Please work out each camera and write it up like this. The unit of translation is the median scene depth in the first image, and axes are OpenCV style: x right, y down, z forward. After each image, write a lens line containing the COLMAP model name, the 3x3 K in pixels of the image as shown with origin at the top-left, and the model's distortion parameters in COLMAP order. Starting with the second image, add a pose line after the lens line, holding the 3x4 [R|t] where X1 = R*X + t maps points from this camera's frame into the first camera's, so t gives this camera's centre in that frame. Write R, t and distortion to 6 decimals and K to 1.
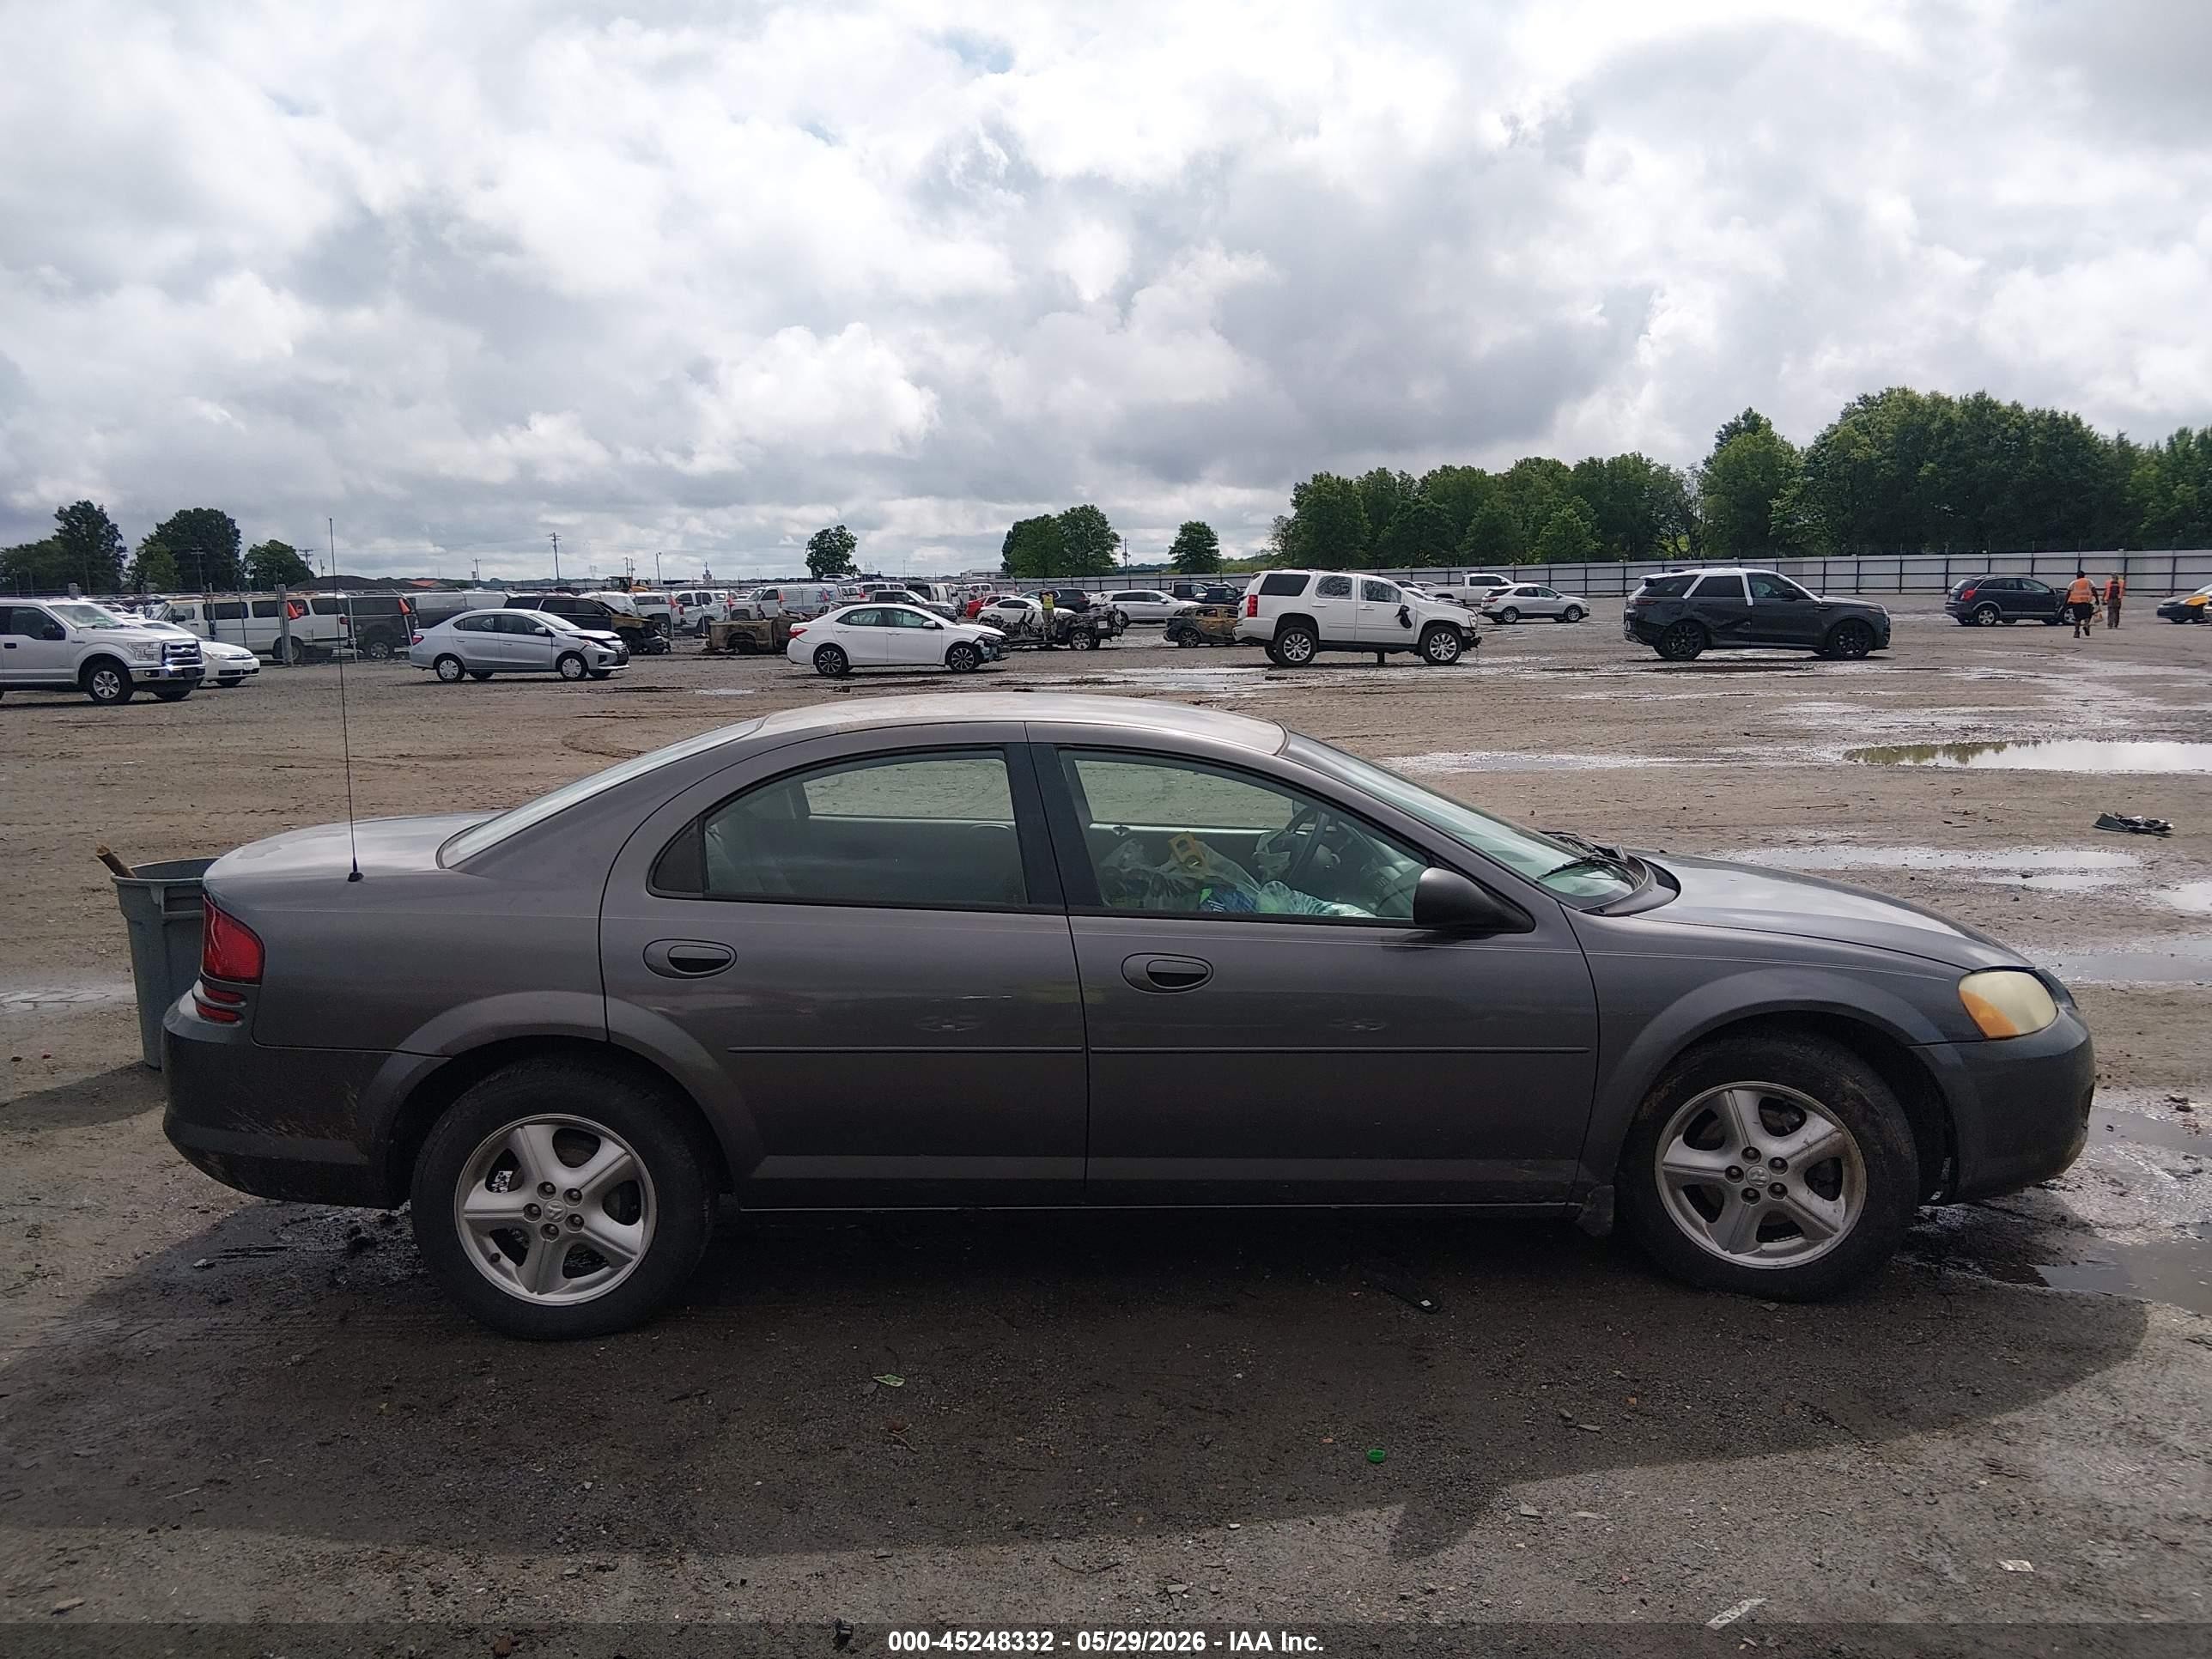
lens RADIAL K [[1772.8, 0, 1077.7], [0, 1772.8, 782.2], [0, 0, 1]] dist [0.107773, -0.226368]
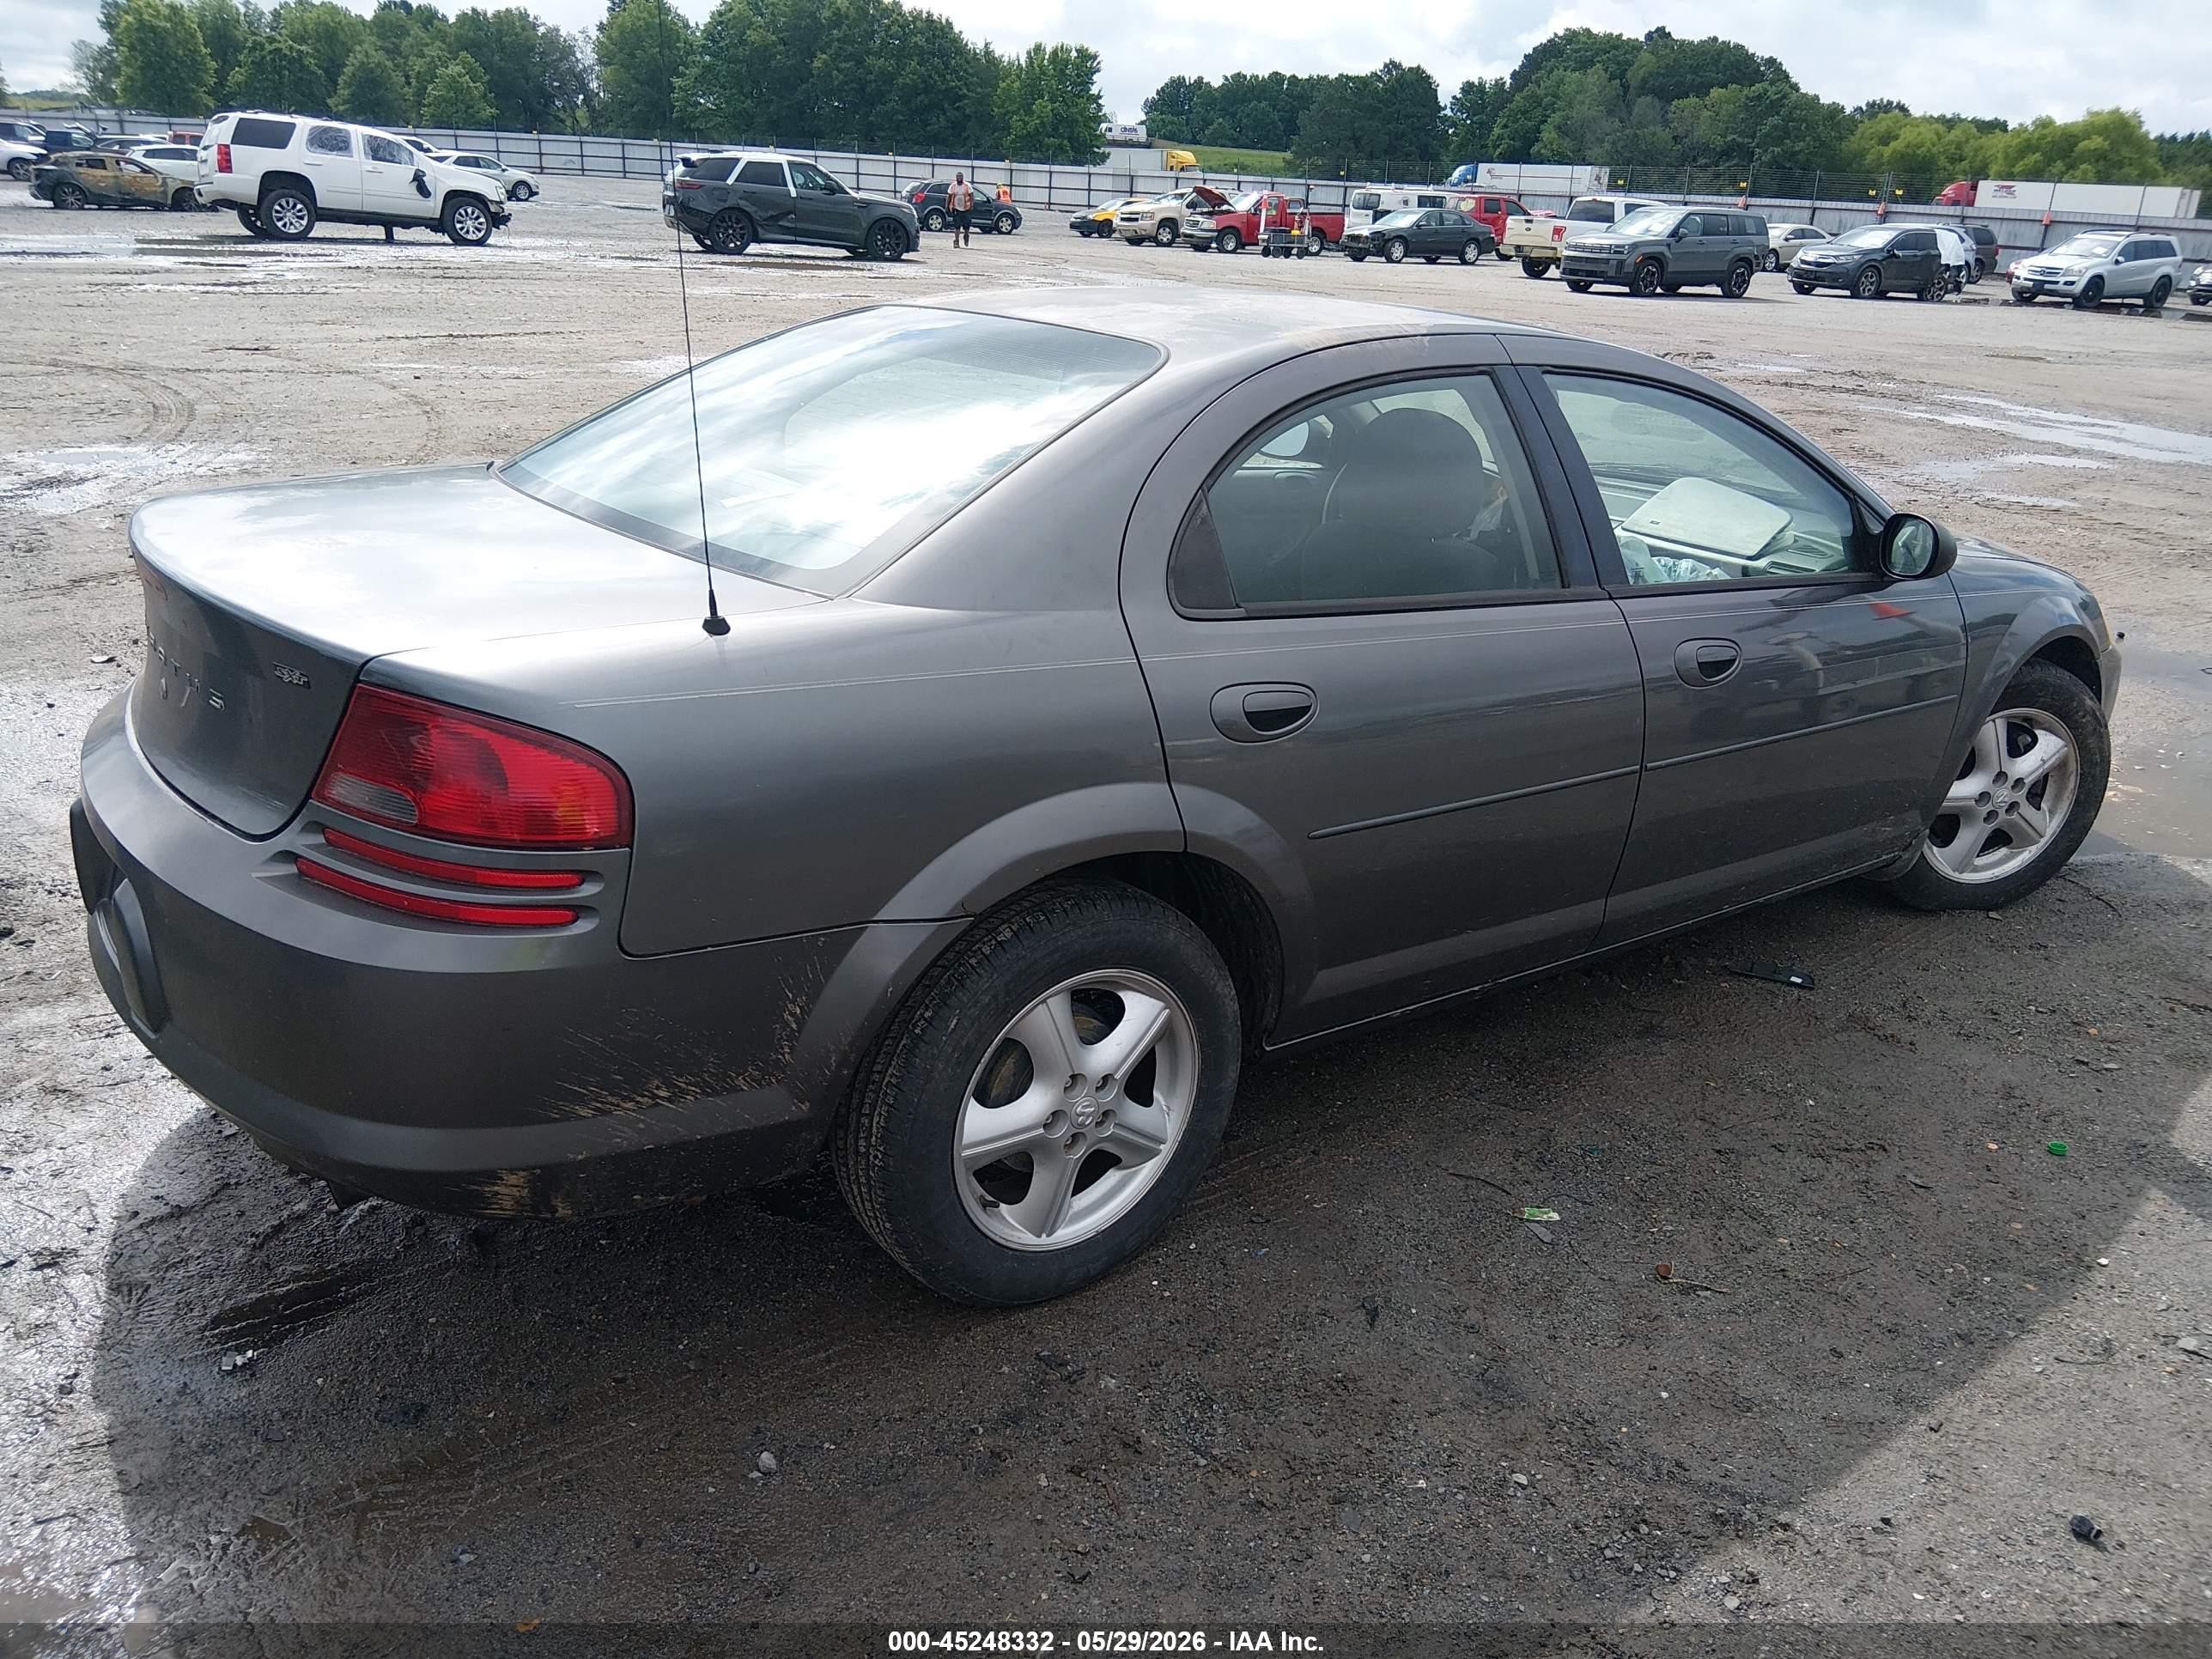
lens RADIAL K [[1715.0, 0, 1105.8], [0, 1715.0, 881.9], [0, 0, 1]] dist [0.102971, -0.164218]
pose [[0.795029, -0.169903, 0.582290, -0.098829], [0.001578, 0.960546, 0.278116, -0.002641], [-0.606570, -0.220191, 0.763930, 0.082500]]
